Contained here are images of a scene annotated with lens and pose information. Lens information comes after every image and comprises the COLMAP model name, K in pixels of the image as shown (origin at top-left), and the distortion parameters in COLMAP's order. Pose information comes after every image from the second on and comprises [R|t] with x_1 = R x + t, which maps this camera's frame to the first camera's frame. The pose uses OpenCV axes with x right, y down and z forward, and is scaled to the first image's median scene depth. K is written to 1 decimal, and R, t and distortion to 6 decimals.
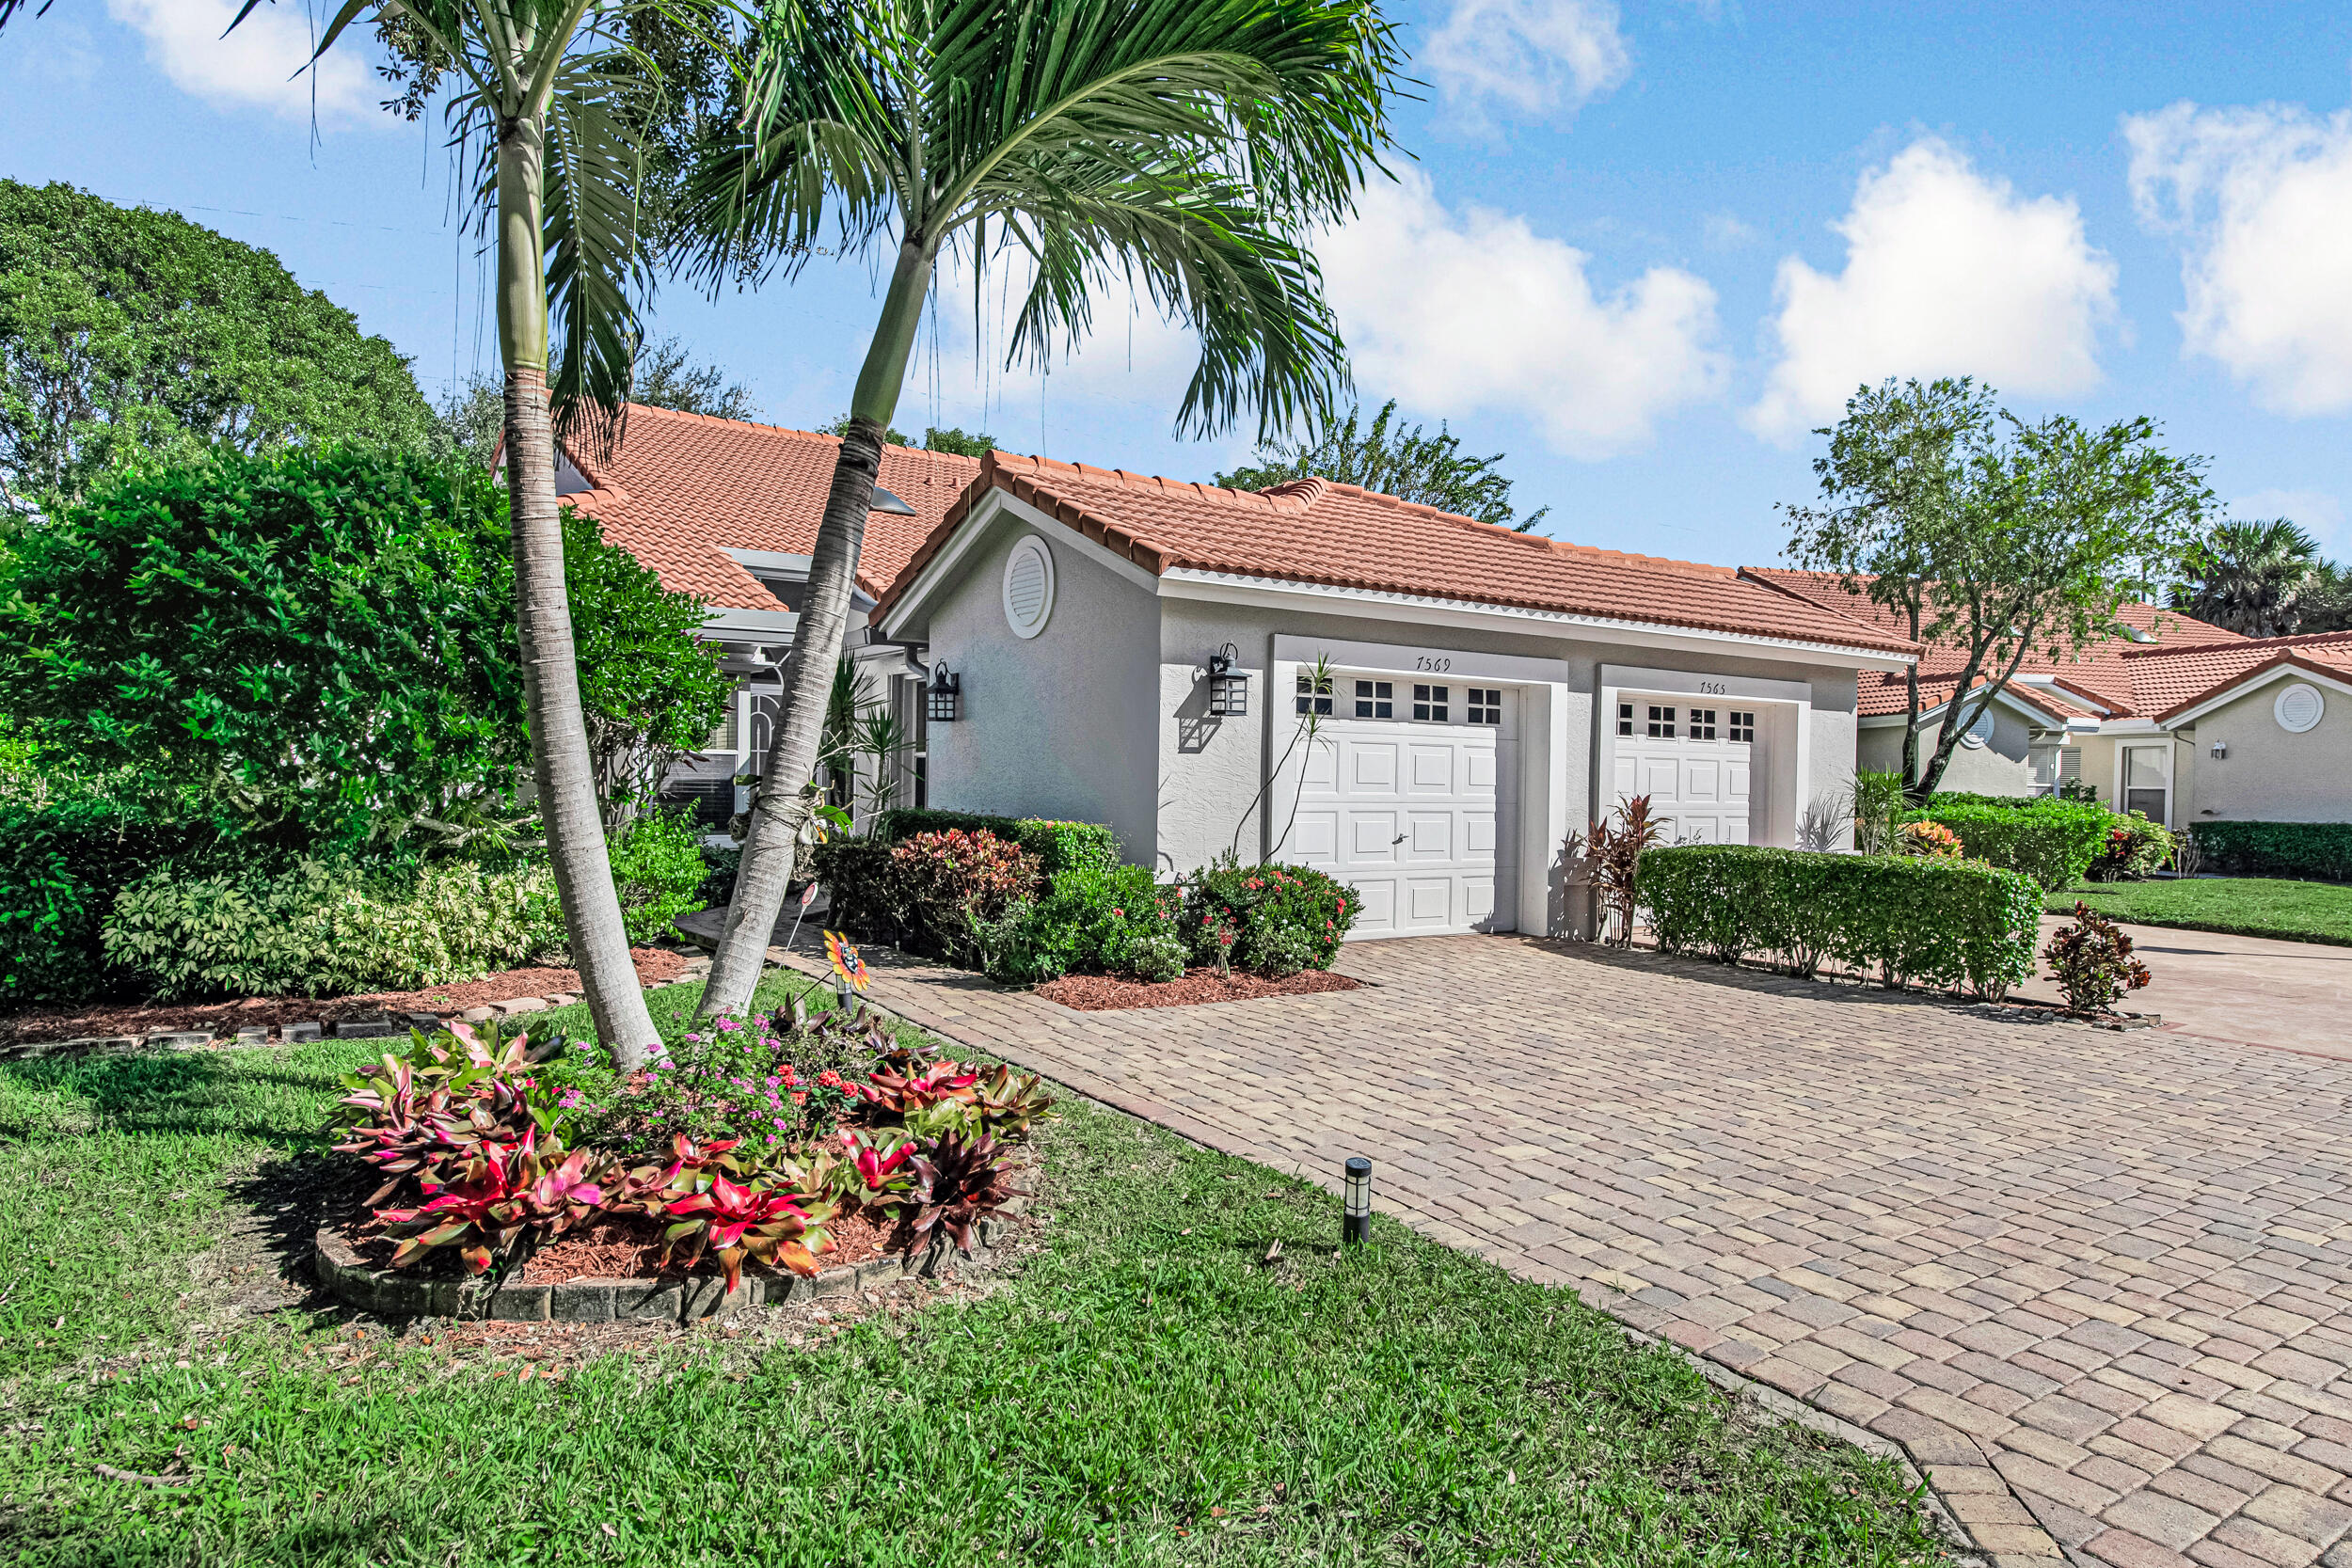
lens RADIAL K [[1435.3, 0, 1177.6], [0, 1435.3, 817.3], [0, 0, 1]] dist [-0.004657, -0.001821]
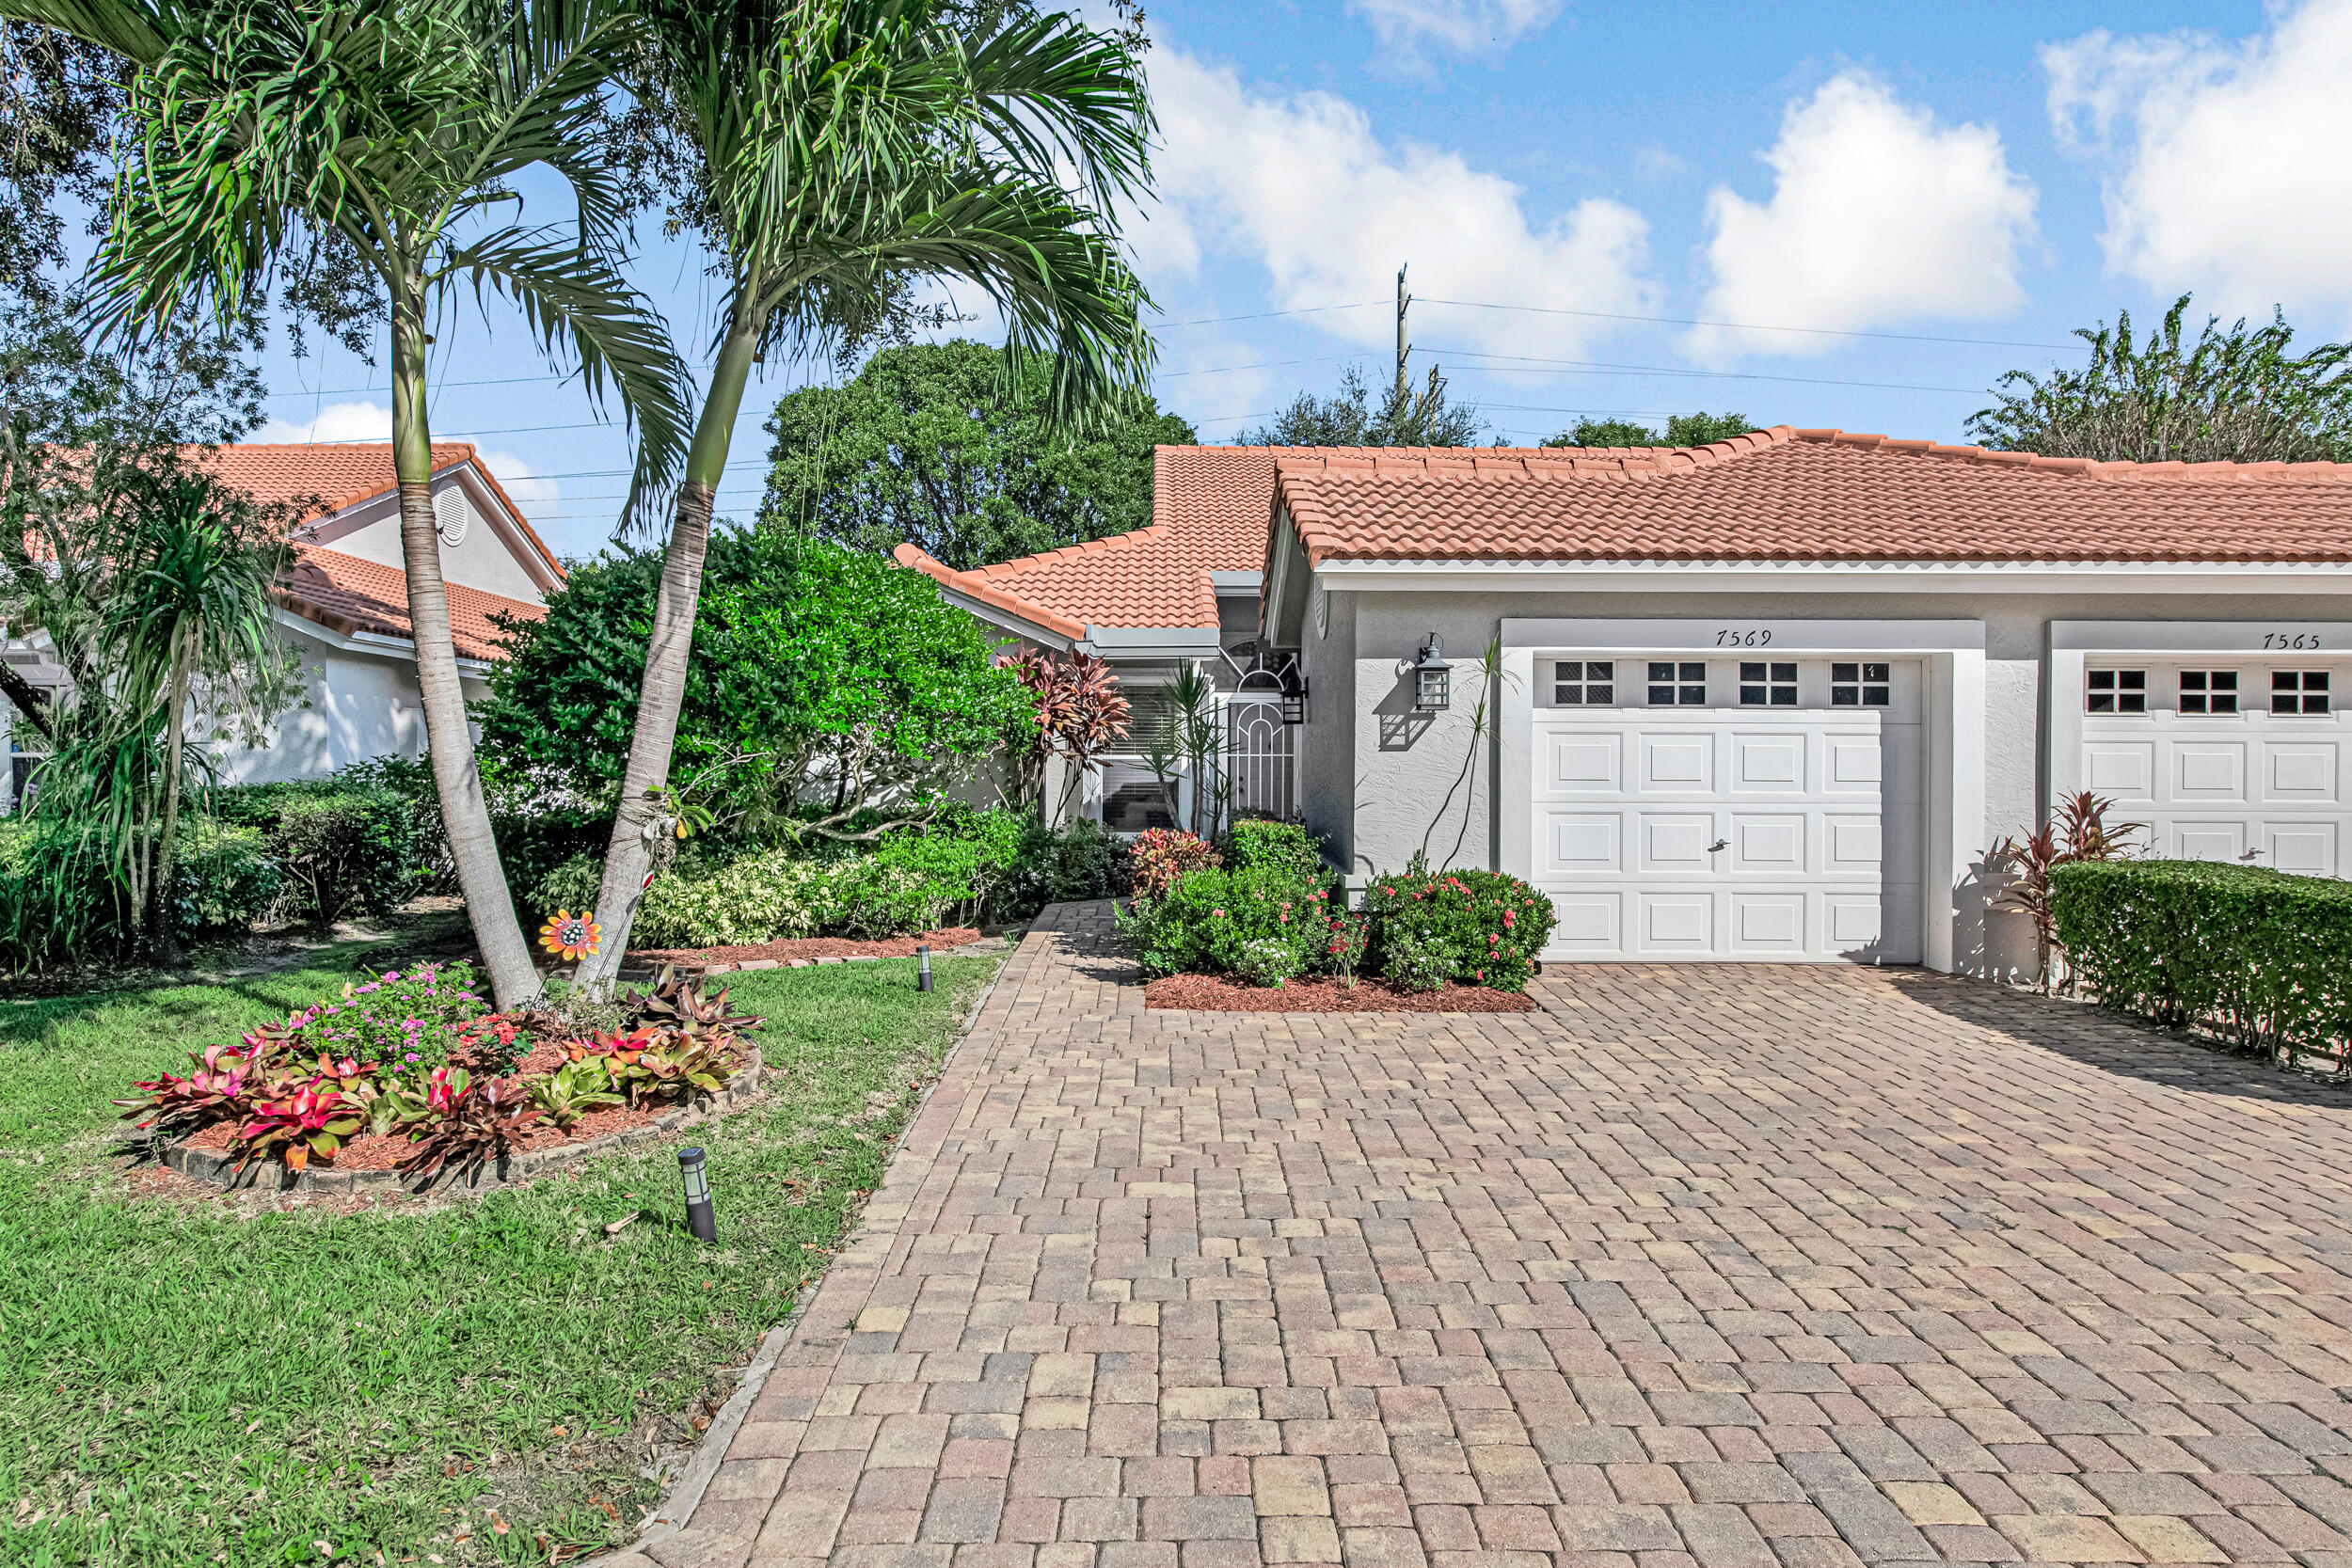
lens RADIAL K [[1409.6, 0, 1176.0], [0, 1409.6, 784.0], [0, 0, 1]] dist [-0.004796, -0.002118]
pose [[0.822170, -0.009079, -0.569170, 0.416067], [-0.004589, 0.999735, -0.022576, -0.001181], [0.569224, 0.021173, 0.821910, 0.149279]]
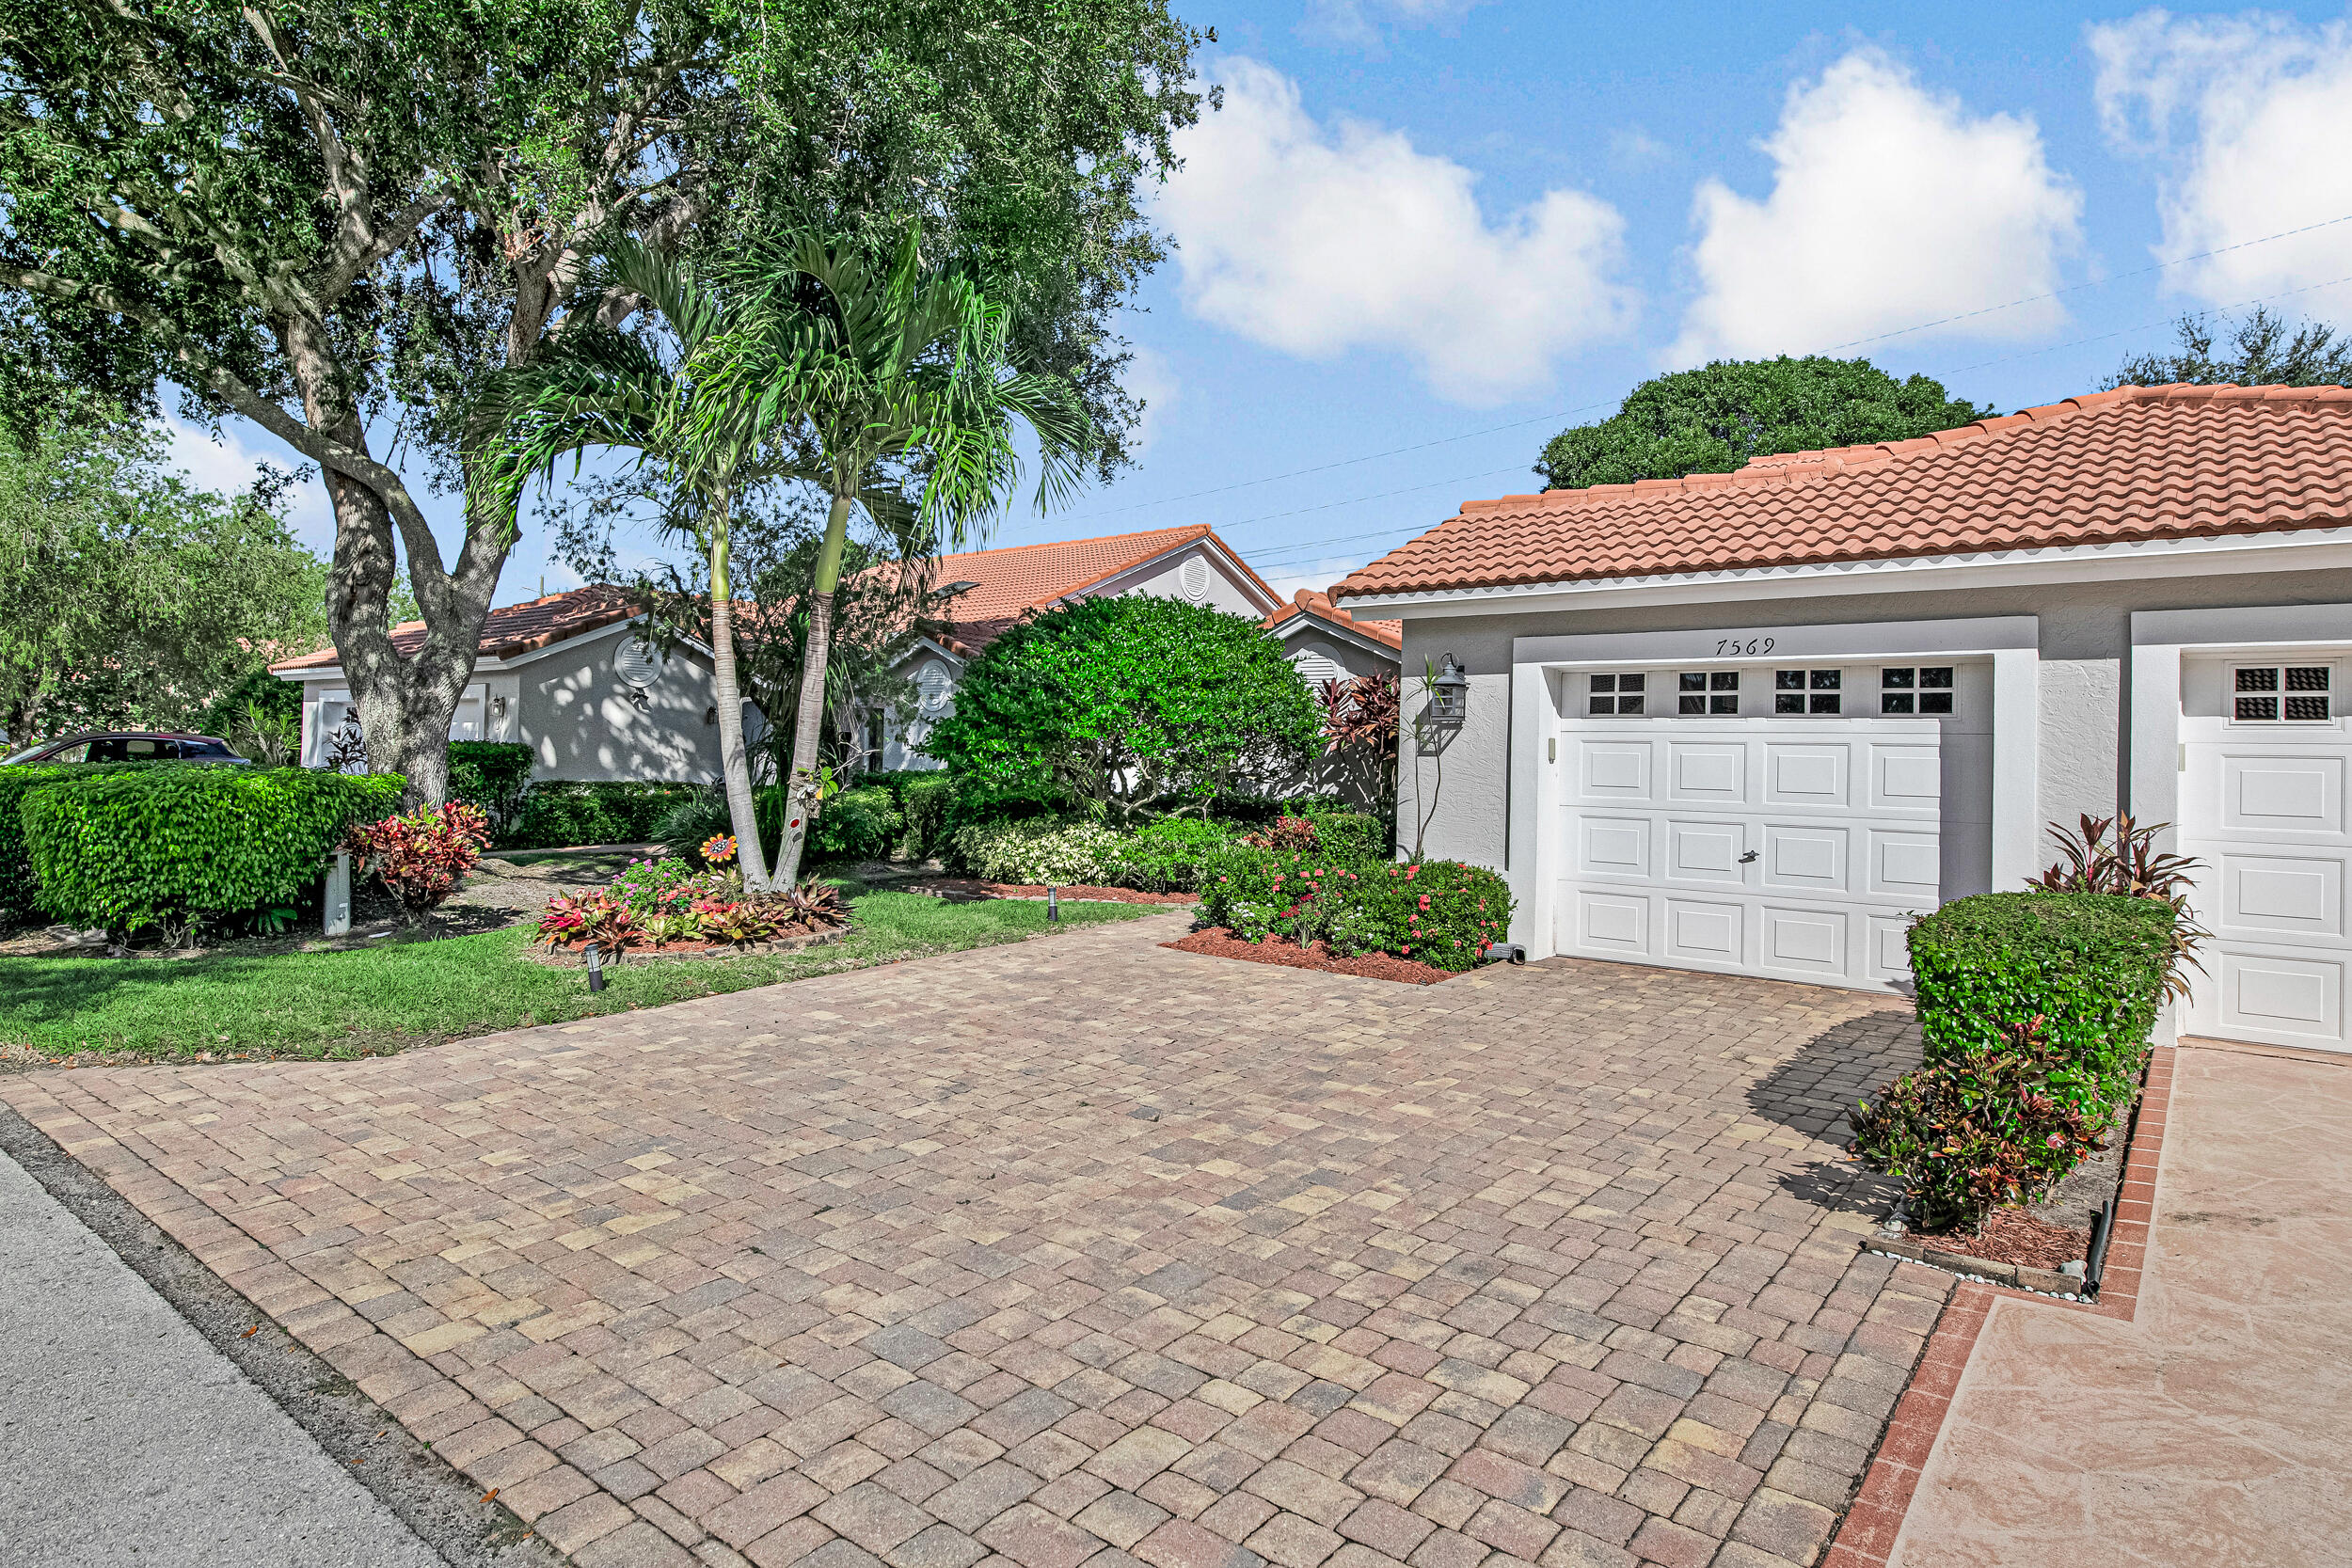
lens RADIAL K [[1319.2, 0, 1176.0], [0, 1319.2, 784.0], [0, 0, 1]] dist [-0.003033, -0.000266]
pose [[0.287671, 0.003485, -0.957723, 0.908003], [-0.046350, 0.998872, -0.010287, -0.004444], [0.956607, 0.047350, 0.287508, 0.520709]]
